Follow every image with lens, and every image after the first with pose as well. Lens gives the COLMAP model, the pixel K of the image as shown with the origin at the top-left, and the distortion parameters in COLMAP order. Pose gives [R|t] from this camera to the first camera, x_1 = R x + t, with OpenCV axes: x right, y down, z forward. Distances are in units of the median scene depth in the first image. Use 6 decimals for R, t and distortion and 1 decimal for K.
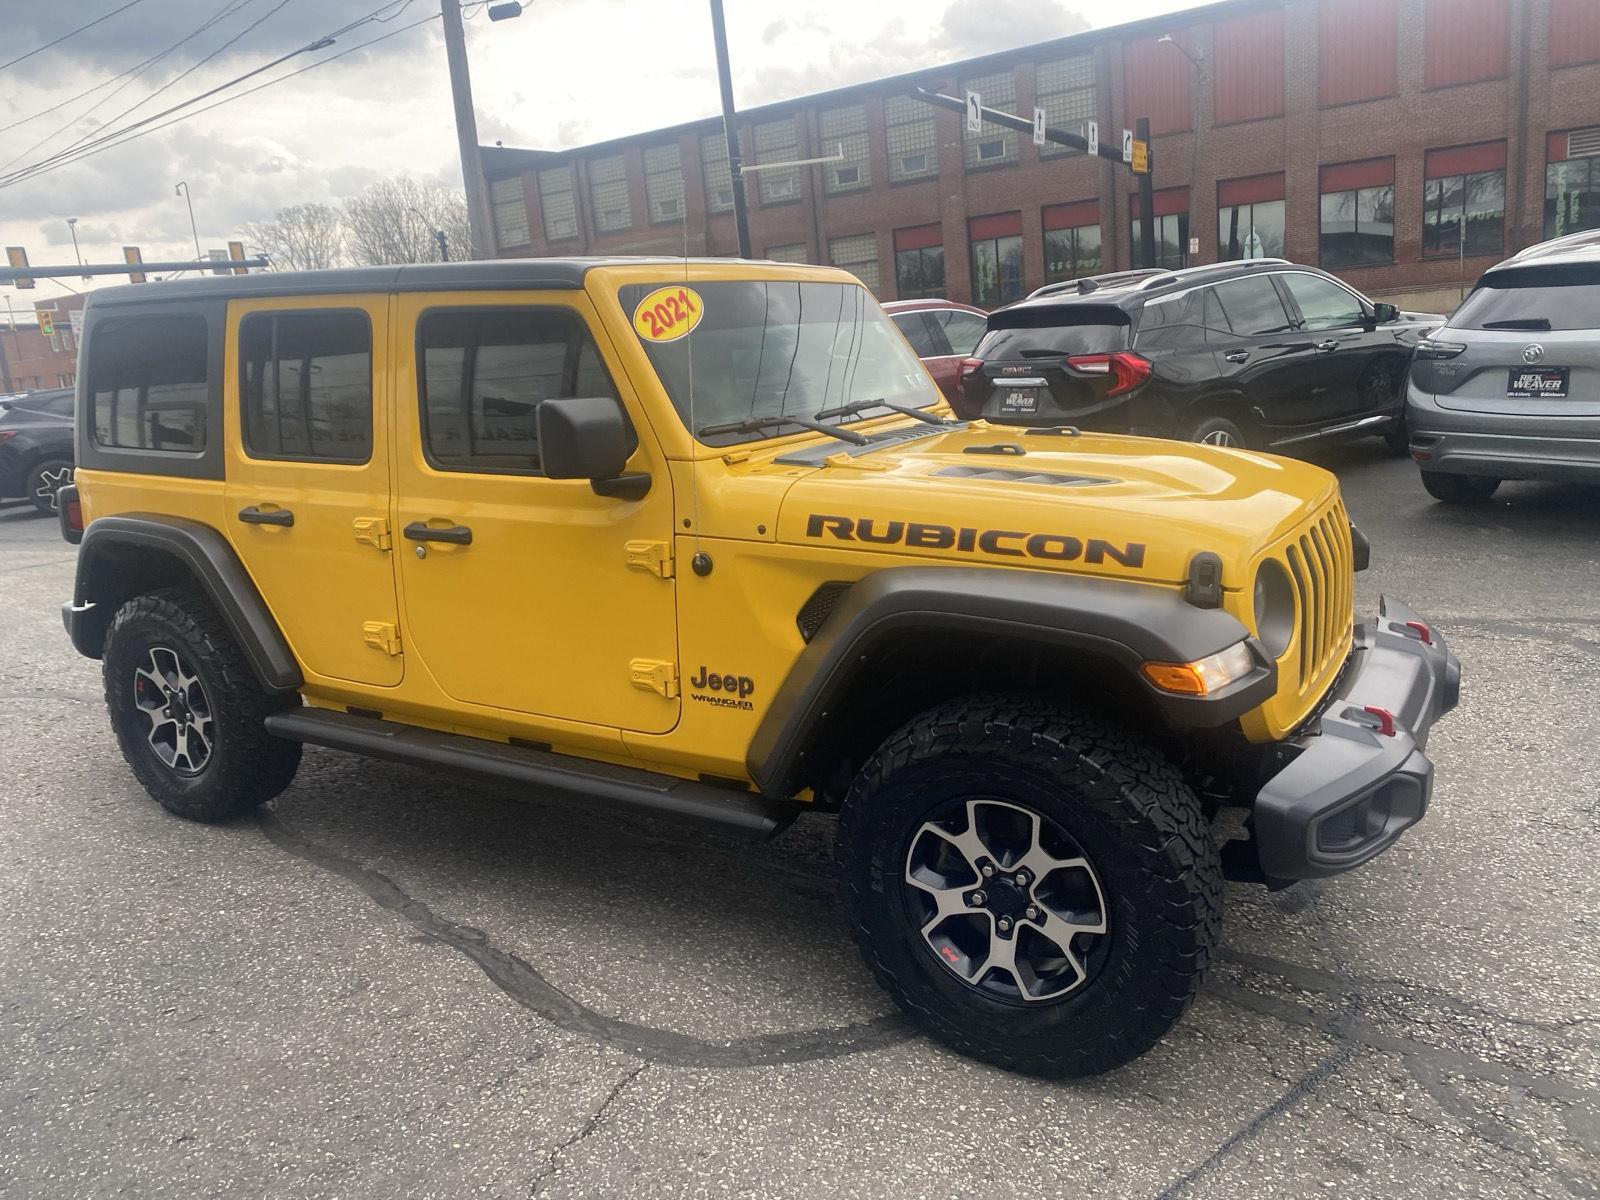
lens RADIAL K [[1223.0, 0, 781.6], [0, 1223.0, 592.6], [0, 0, 1]] dist [0.021472, -0.013203]
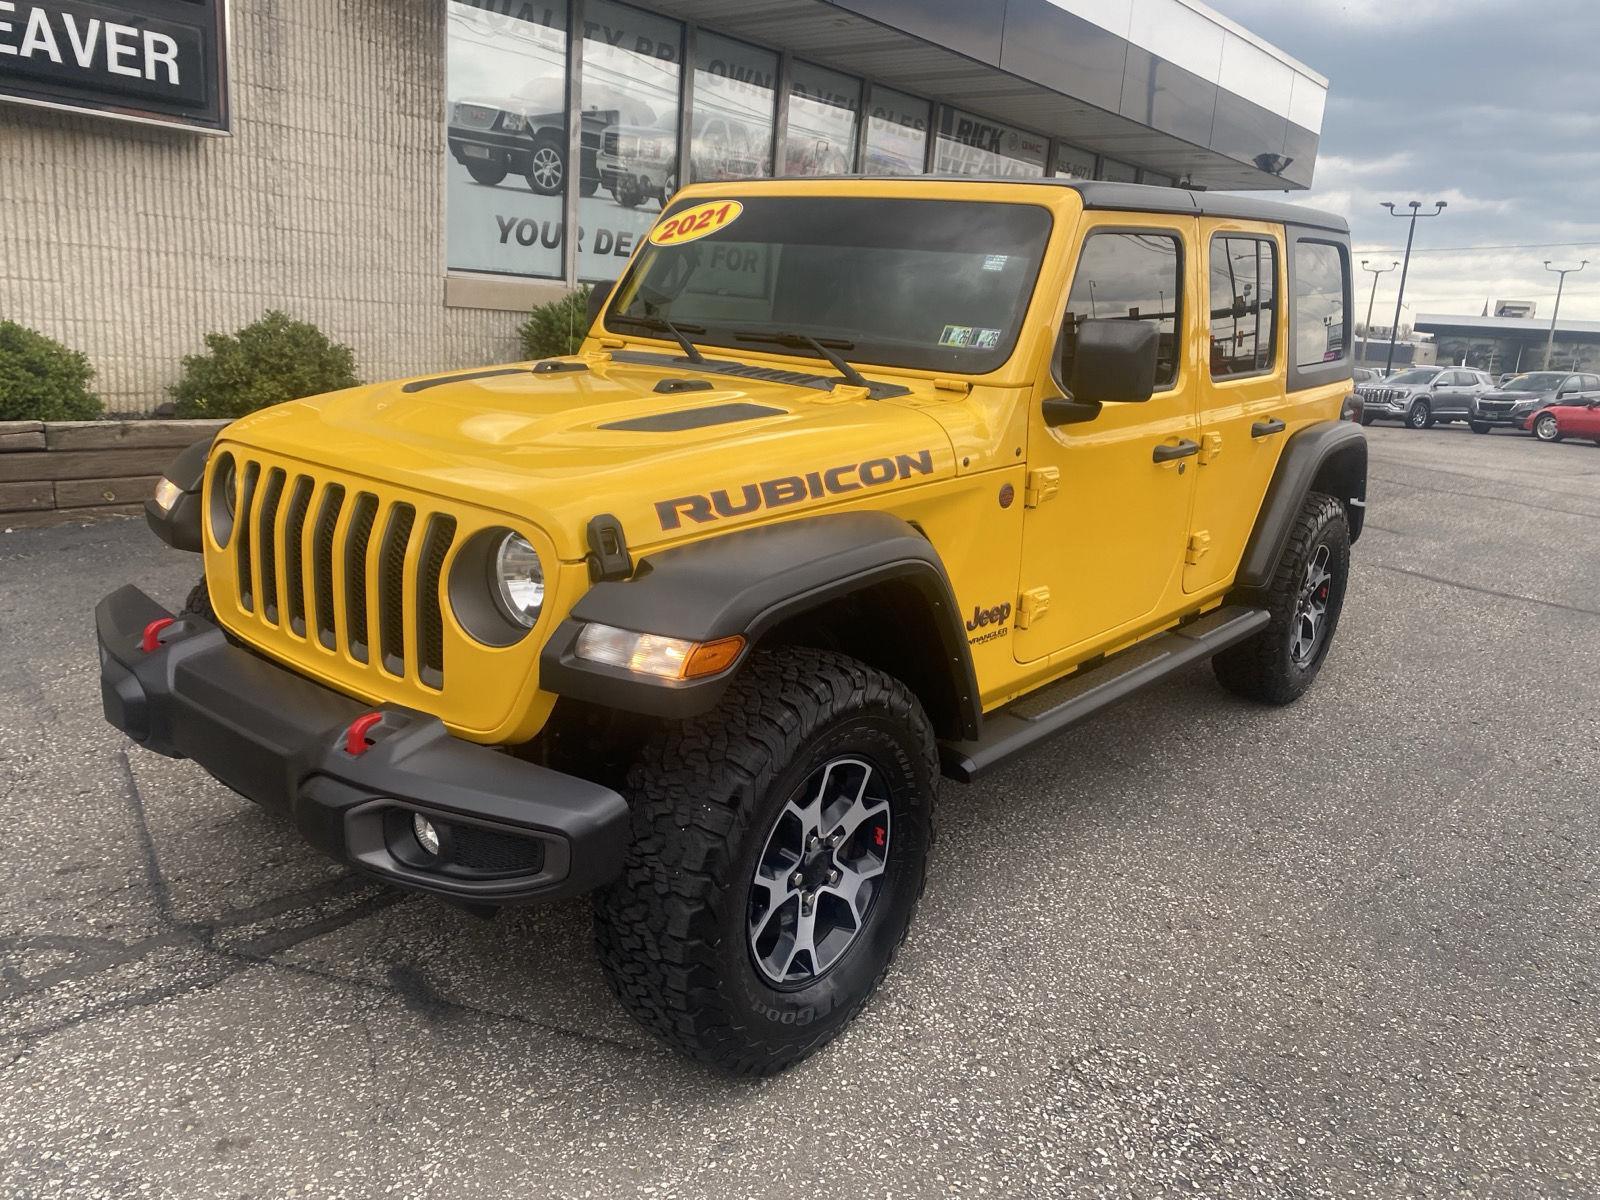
lens RADIAL K [[1213.5, 0, 795.5], [0, 1213.5, 593.7], [0, 0, 1]] dist [0.015384, 0.000936]
pose [[-0.120060, 0.302713, -0.945490, 0.957622], [-0.262610, 0.908770, 0.324303, -0.270449], [0.957404, 0.287231, -0.029612, 1.077266]]
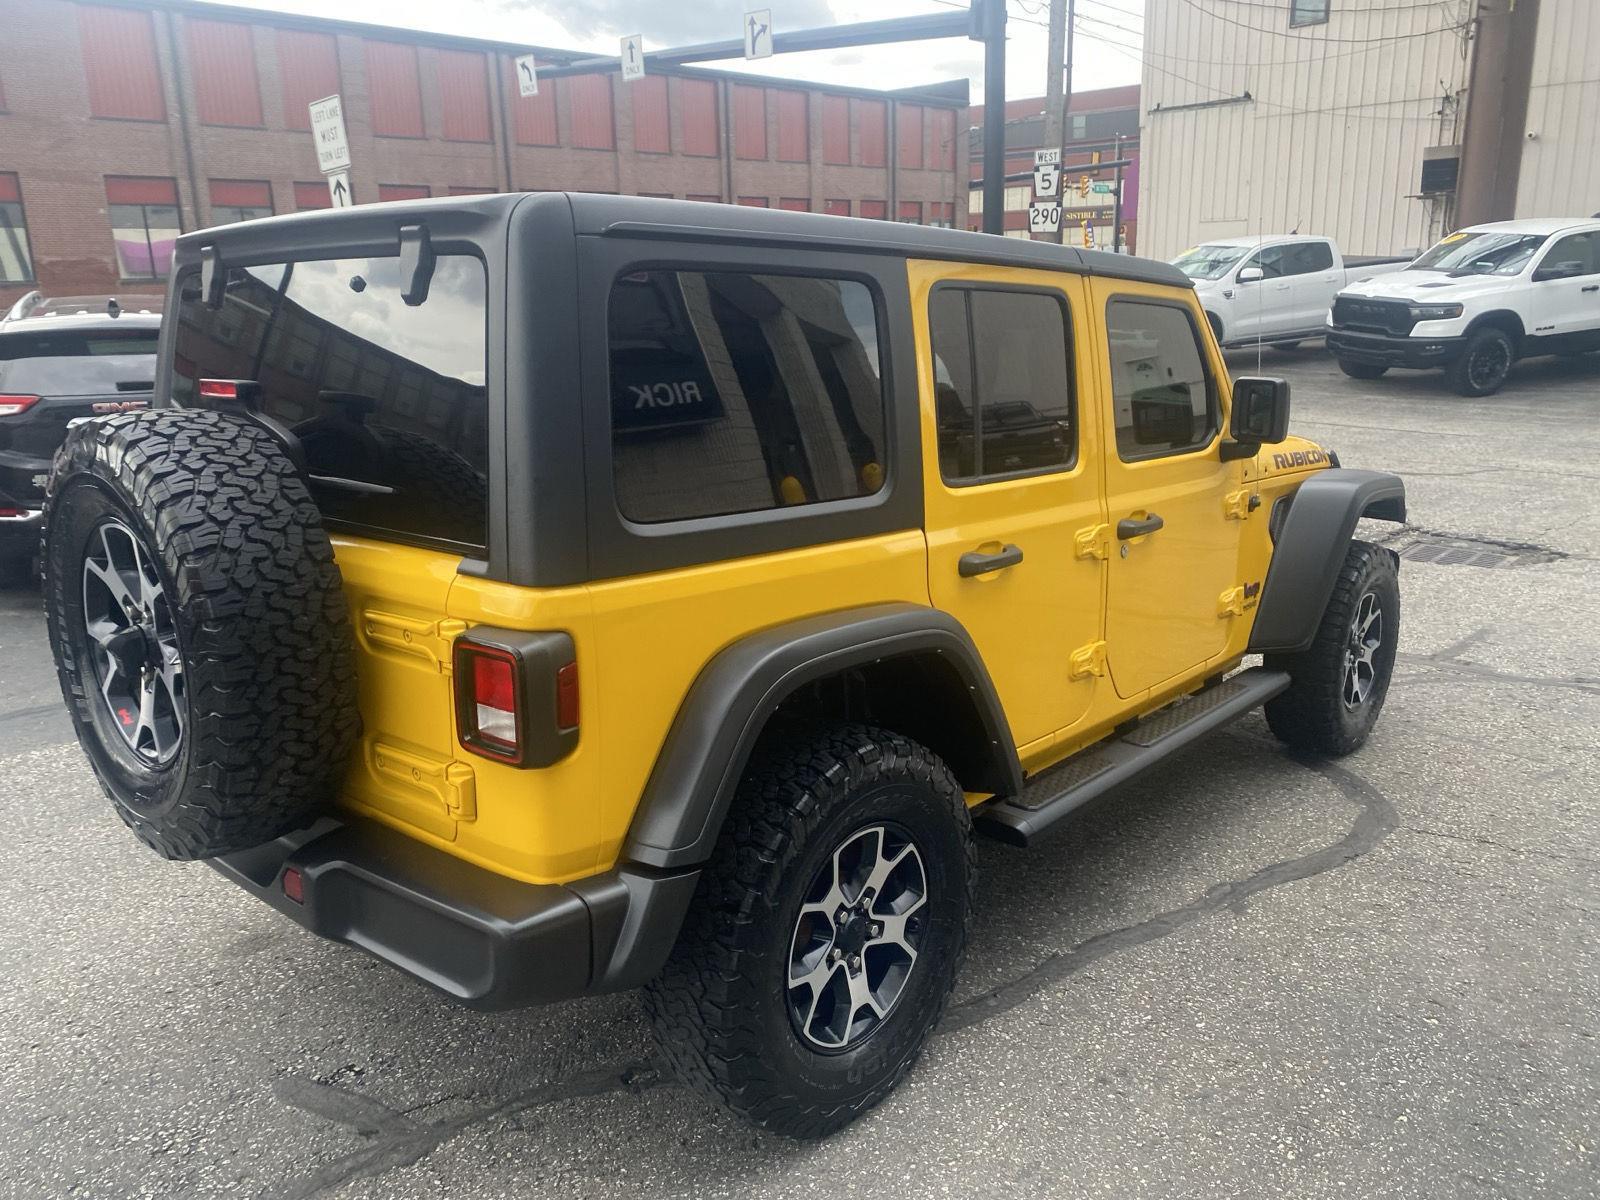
lens RADIAL K [[1225.2, 0, 780.4], [0, 1225.2, 594.9], [0, 0, 1]] dist [0.009674, 0.002594]
pose [[0.172659, -0.167324, 0.970666, -1.195713], [0.214094, 0.968280, 0.128830, -0.169451], [-0.961432, 0.185570, 0.203006, 1.014064]]
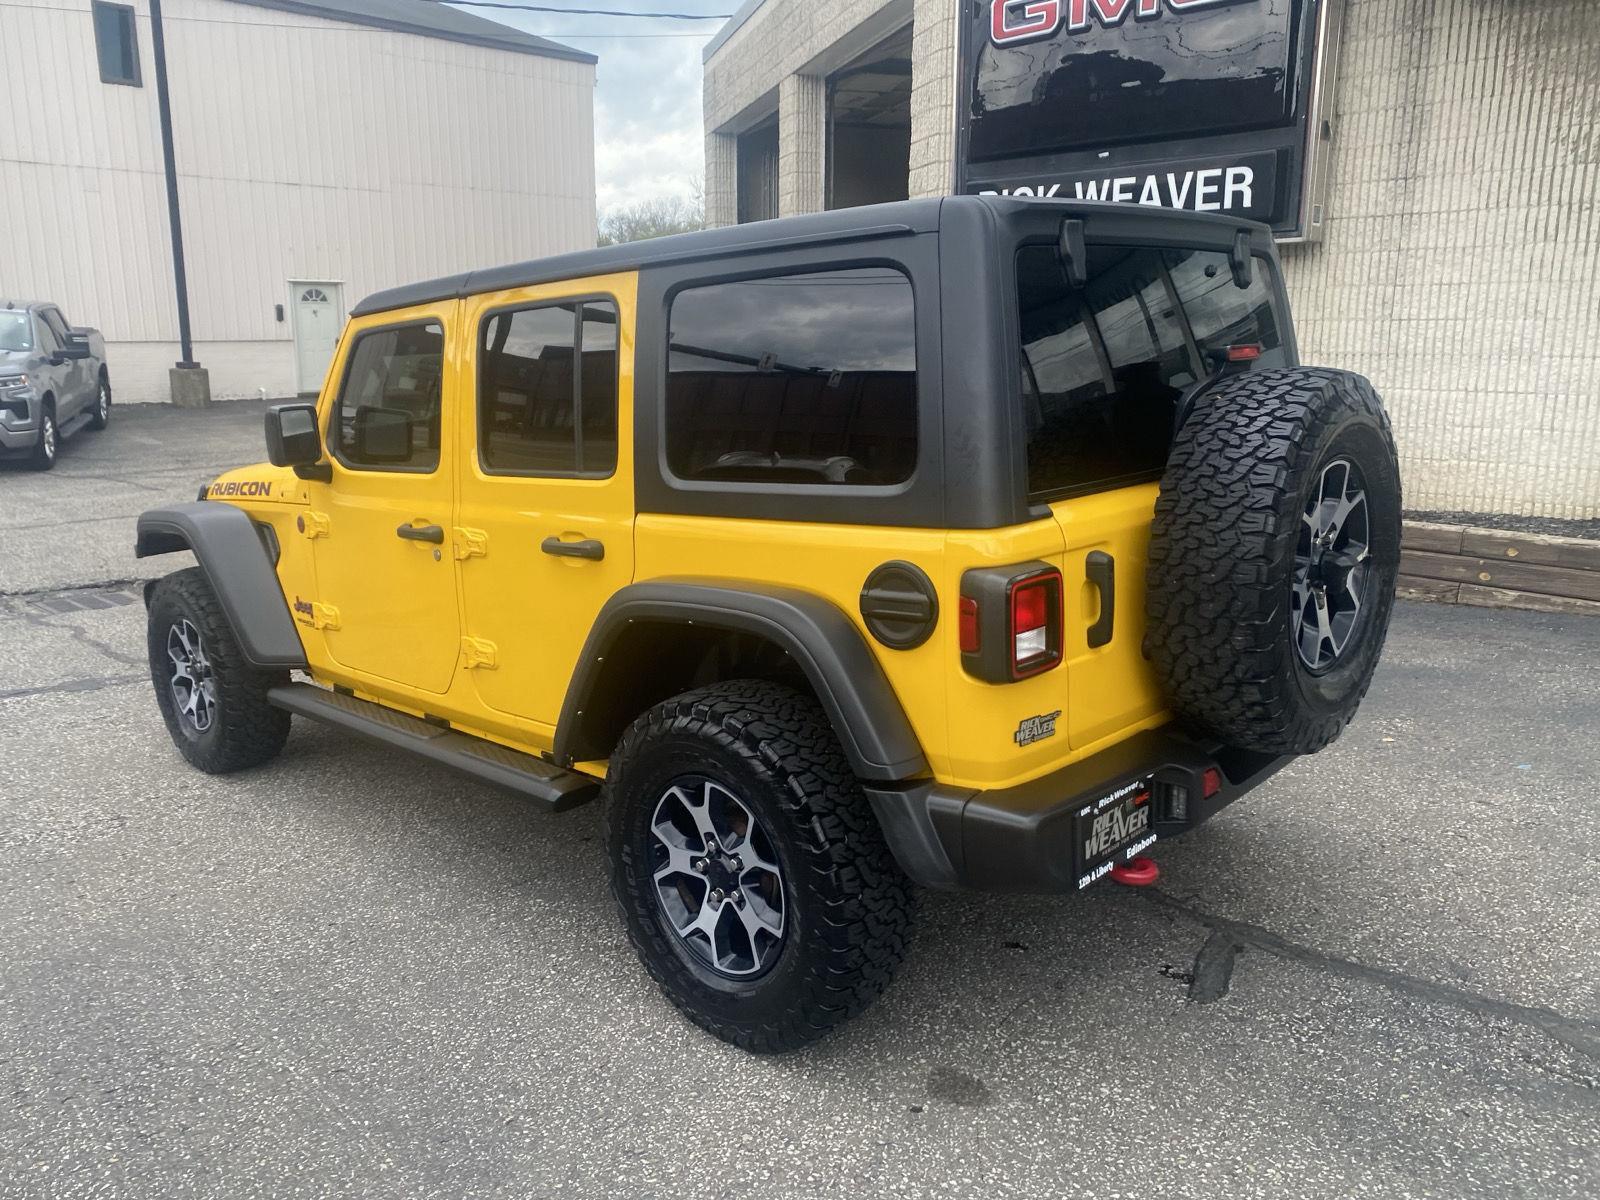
lens RADIAL K [[1213.5, 0, 795.5], [0, 1213.5, 593.7], [0, 0, 1]] dist [0.015384, 0.000936]
pose [[-0.978619, 0.051491, 0.199131, -0.500191], [0.128010, 0.910273, 0.393721, -0.437658], [-0.160990, 0.410793, -0.897402, 2.139291]]
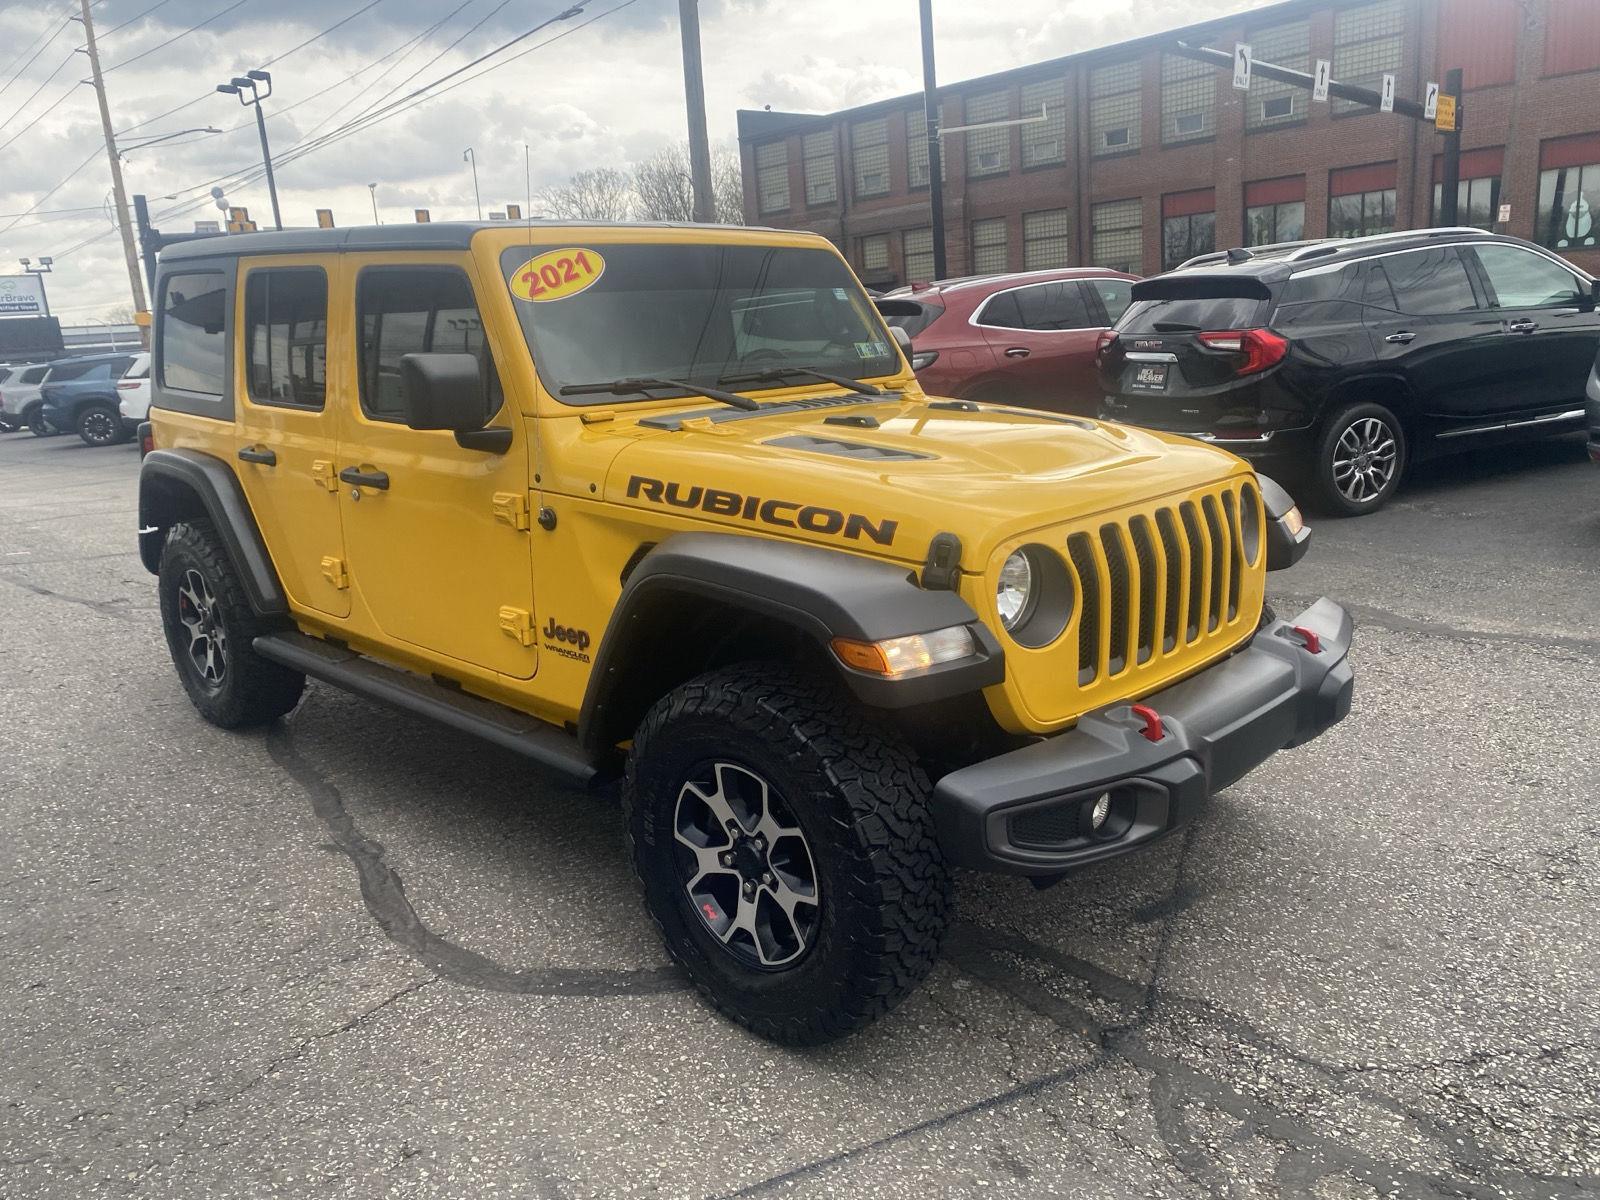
lens RADIAL K [[1222.1, 0, 780.5], [0, 1222.1, 614.5], [0, 0, 1]] dist [0.019365, -0.007594]
pose [[0.975886, 0.073767, -0.205440, 0.283926], [-0.064989, 0.996674, 0.049164, -0.004958], [0.208384, -0.034627, 0.977434, 0.017169]]
